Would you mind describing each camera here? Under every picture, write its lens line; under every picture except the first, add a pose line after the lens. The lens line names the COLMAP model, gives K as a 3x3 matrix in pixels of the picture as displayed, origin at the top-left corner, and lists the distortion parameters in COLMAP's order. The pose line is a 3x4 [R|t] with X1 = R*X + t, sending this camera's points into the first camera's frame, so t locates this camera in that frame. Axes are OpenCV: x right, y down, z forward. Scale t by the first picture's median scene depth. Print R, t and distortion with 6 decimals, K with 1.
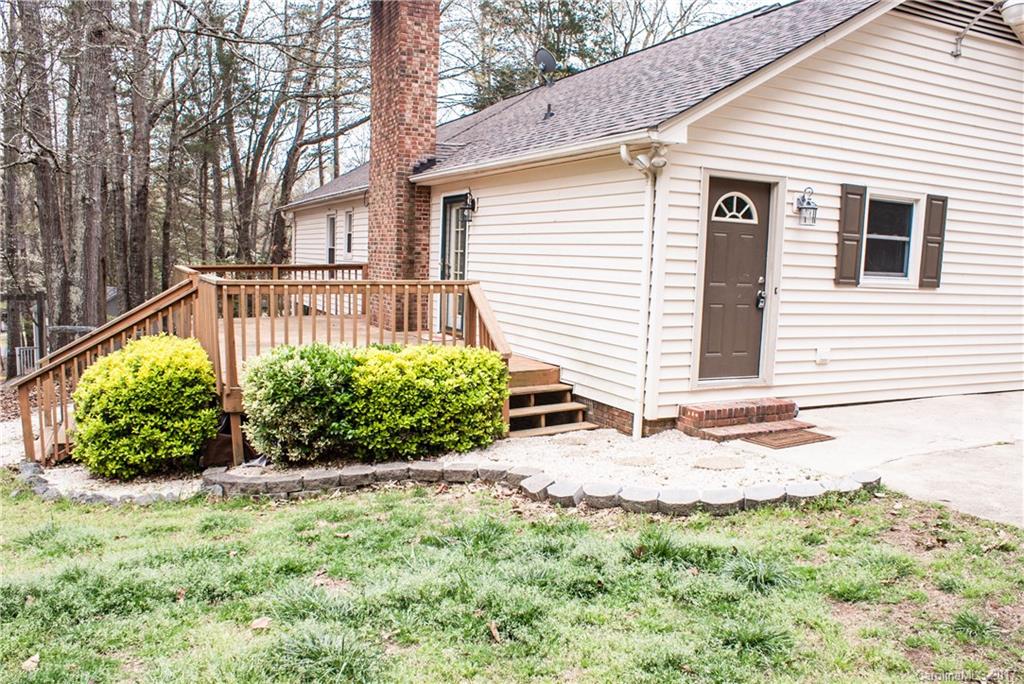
lens RADIAL K [[814.6, 0, 505.7], [0, 814.6, 366.3], [0, 0, 1]] dist [-0.114977, 0.067277]
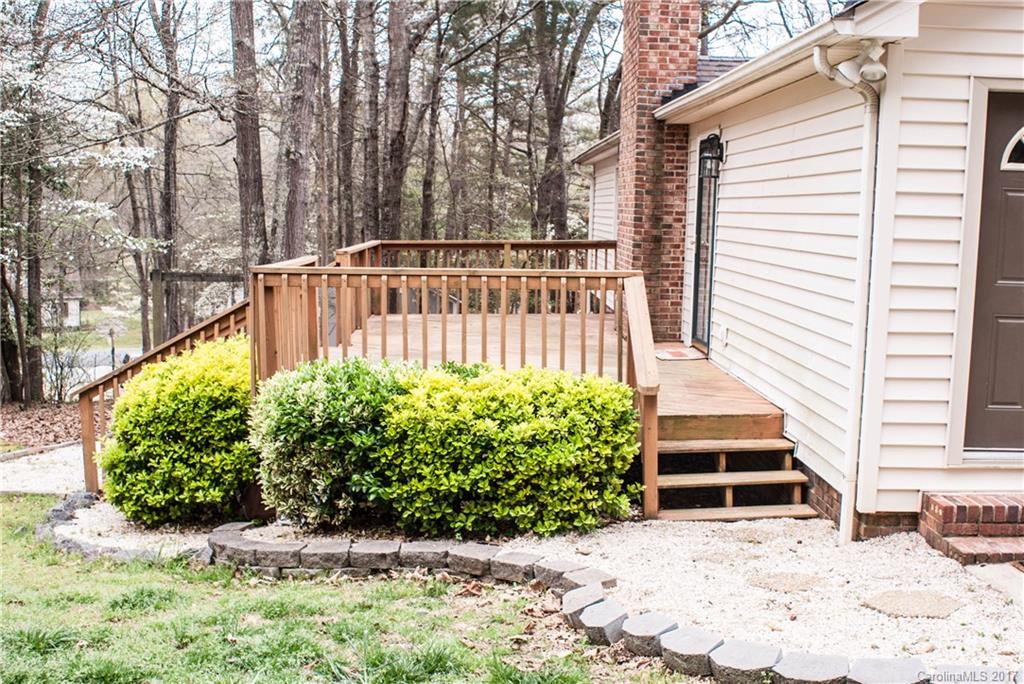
lens RADIAL K [[1182.0, 0, 511.3], [0, 1182.0, 351.3], [0, 0, 1]] dist [-0.074110, 0.000000]
pose [[0.907395, 0.039261, -0.418442, 0.303615], [-0.050649, 0.998586, -0.016140, -0.024497], [0.417217, 0.035839, 0.908100, 0.122960]]
